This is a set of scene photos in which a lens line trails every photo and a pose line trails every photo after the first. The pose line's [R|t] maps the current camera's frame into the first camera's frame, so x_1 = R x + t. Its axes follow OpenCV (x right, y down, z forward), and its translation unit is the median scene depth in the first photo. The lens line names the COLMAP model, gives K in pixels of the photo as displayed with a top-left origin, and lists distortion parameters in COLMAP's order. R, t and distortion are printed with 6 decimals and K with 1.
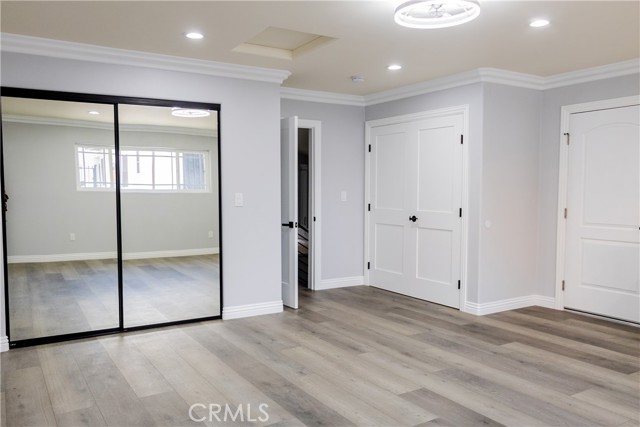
lens RADIAL K [[515.6, 0, 318.9], [0, 515.6, 217.9], [0, 0, 1]] dist [0.003150, 0.007385]
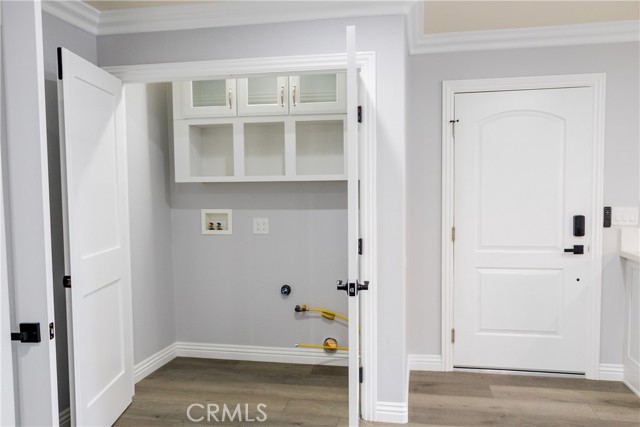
lens RADIAL K [[515.6, 0, 318.9], [0, 515.6, 217.9], [0, 0, 1]] dist [0.003150, 0.007385]
pose [[0.684523, -0.048700, 0.727363, -0.158637], [0.055314, 0.998359, 0.014789, -0.051385], [-0.726890, 0.030110, 0.686094, 0.649243]]
